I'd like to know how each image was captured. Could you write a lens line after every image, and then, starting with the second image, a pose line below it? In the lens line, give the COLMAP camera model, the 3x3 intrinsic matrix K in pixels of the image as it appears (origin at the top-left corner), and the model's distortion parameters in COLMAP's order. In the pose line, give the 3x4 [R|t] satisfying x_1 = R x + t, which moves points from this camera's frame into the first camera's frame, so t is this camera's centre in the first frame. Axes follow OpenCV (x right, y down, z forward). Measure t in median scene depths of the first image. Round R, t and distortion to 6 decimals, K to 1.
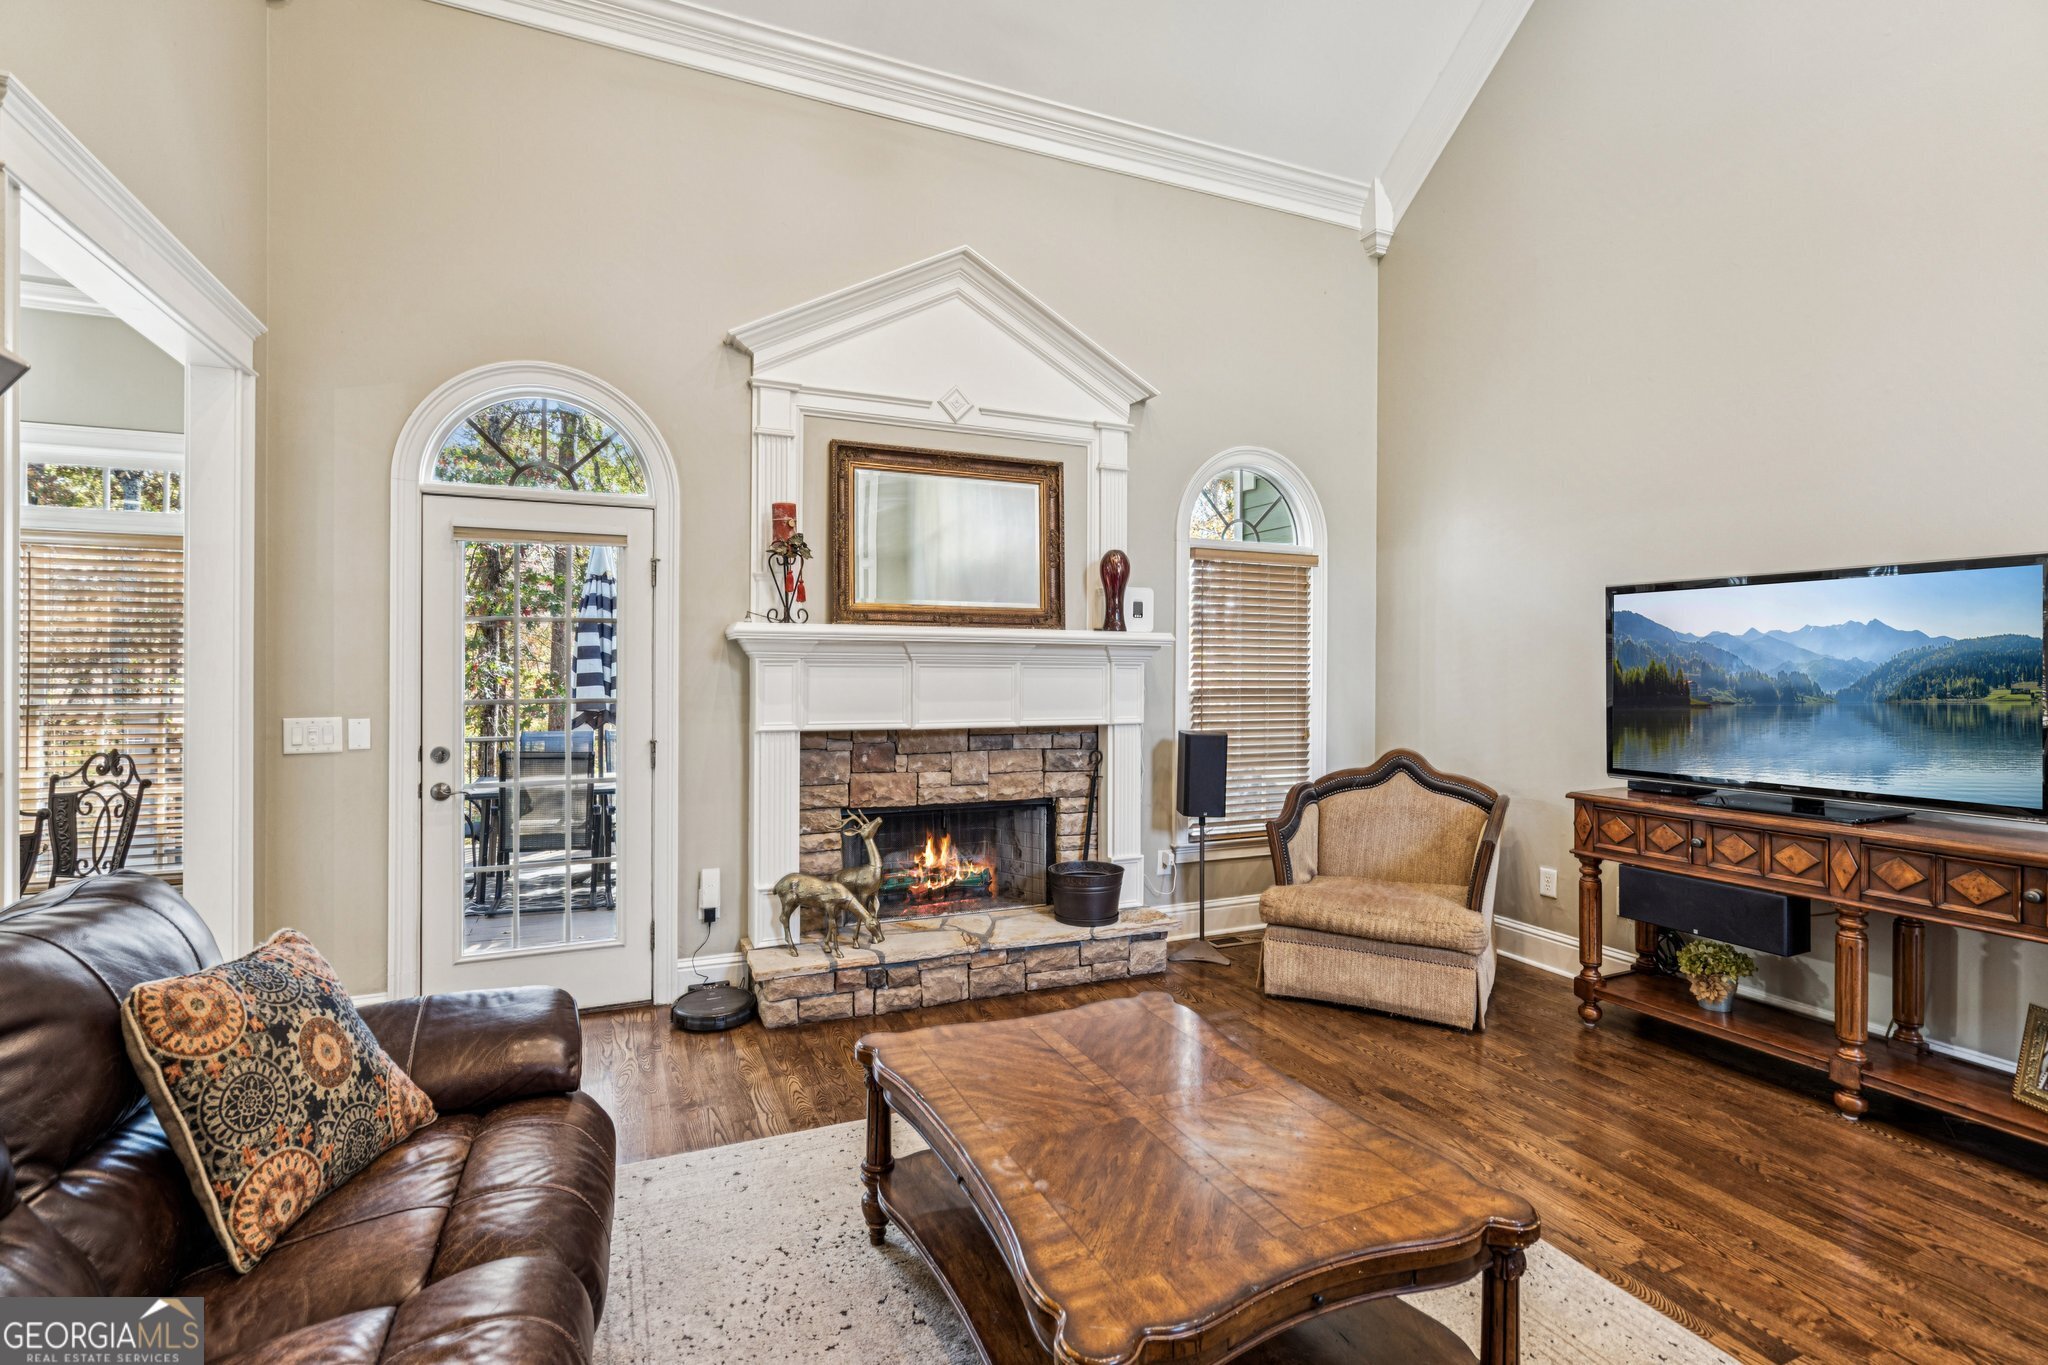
lens RADIAL K [[926.3, 0, 1022.6], [0, 926.3, 672.0], [0, 0, 1]] dist [-0.014340, 0.000417]
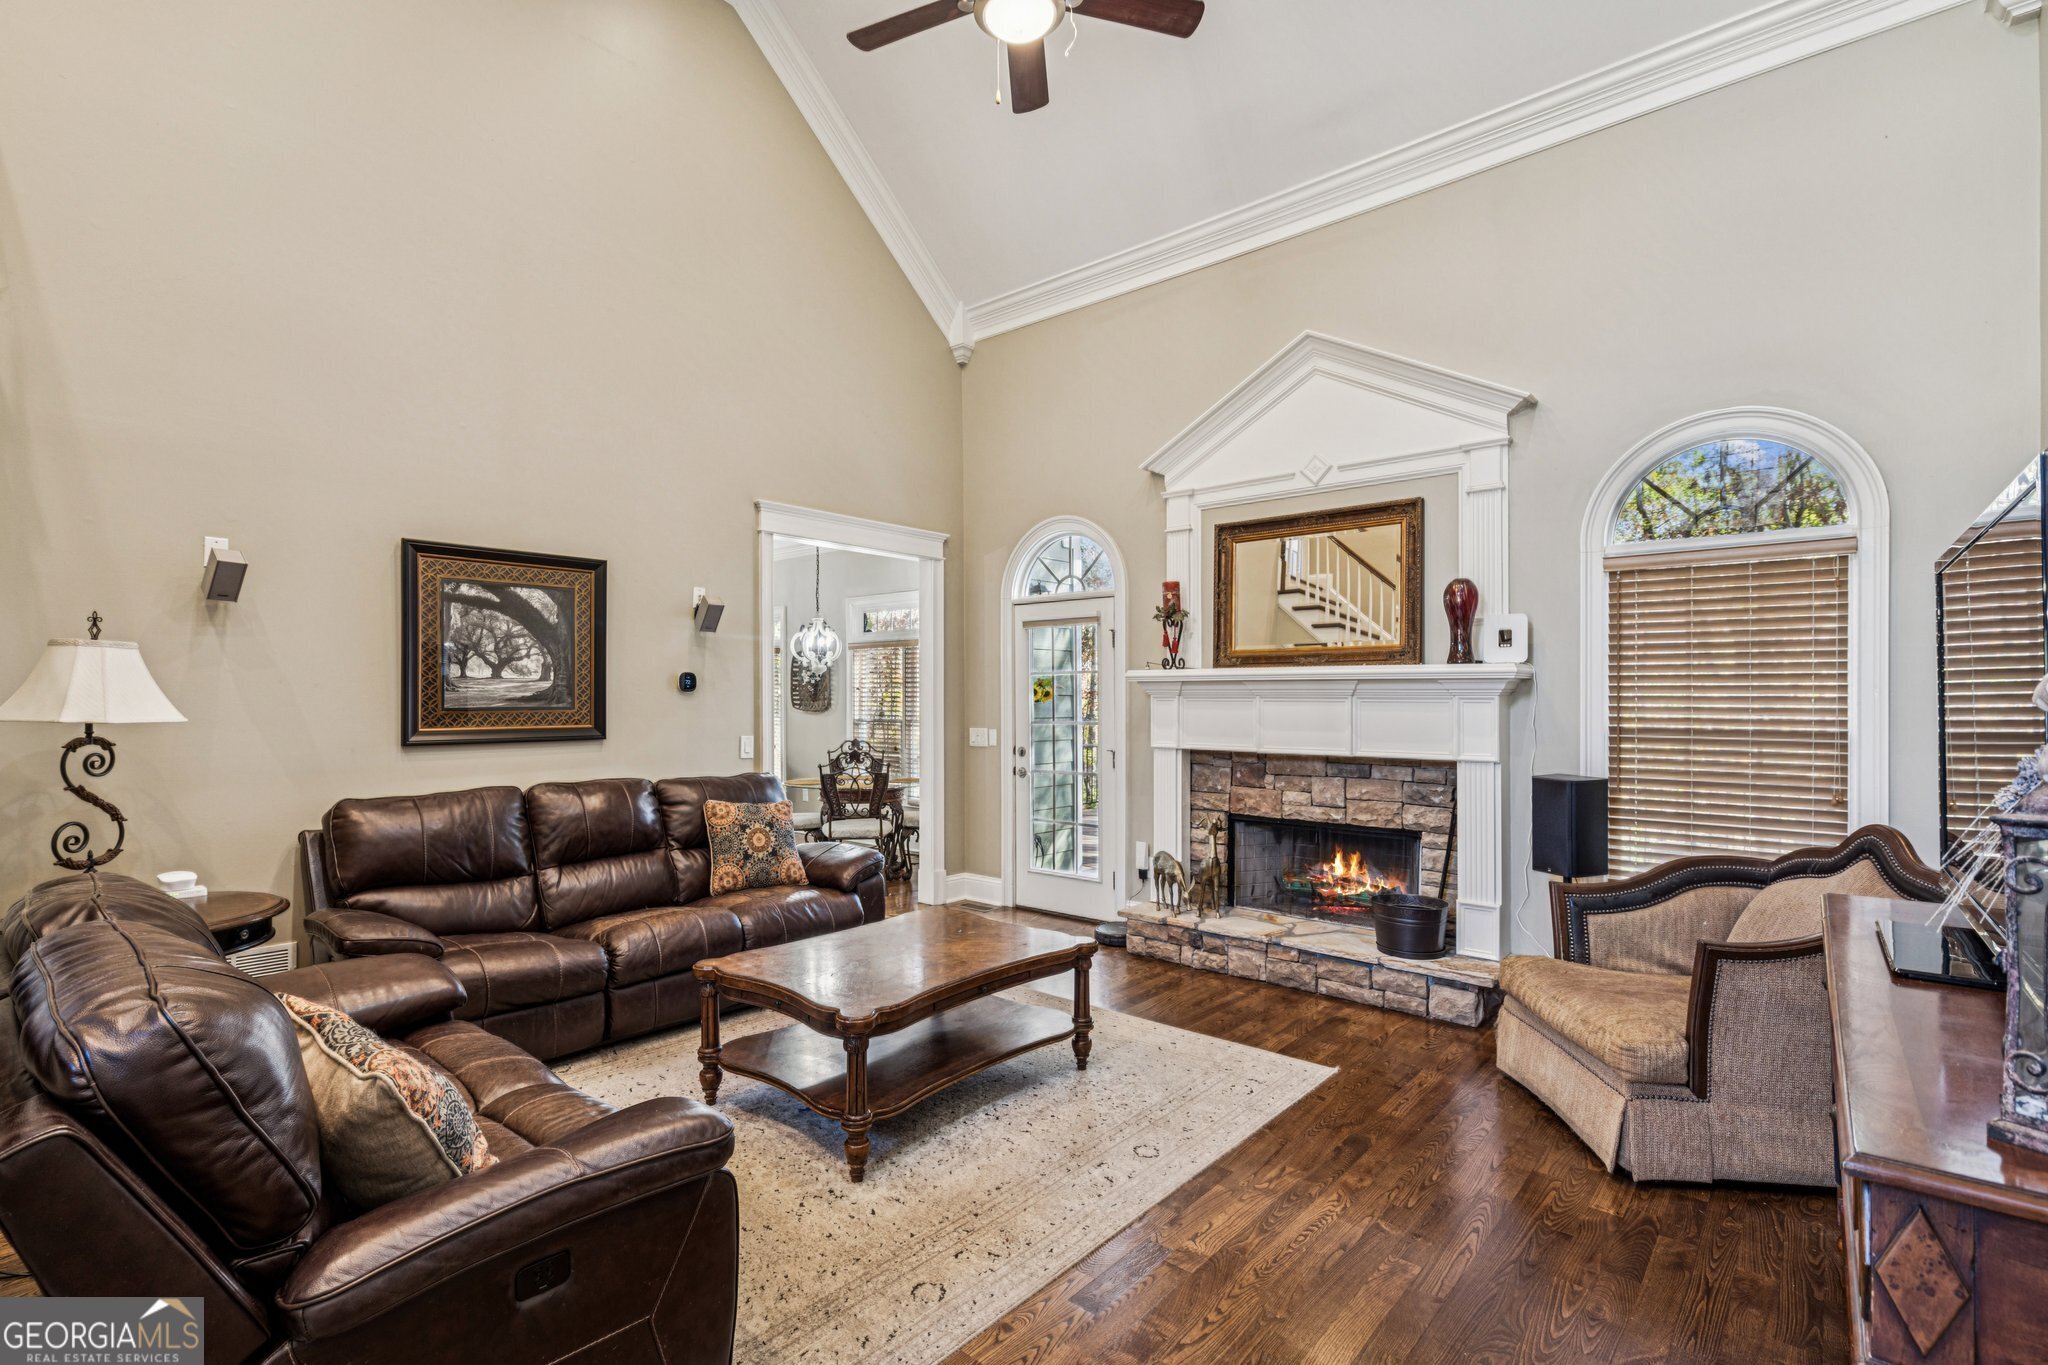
lens RADIAL K [[930.5, 0, 1029.6], [0, 930.5, 708.6], [0, 0, 1]] dist [-0.000393, 0.000060]
pose [[0.442612, 0.005115, -0.896698, 0.814377], [-0.004410, 0.999984, 0.003528, 0.001034], [0.896702, 0.002393, 0.442628, 0.186405]]
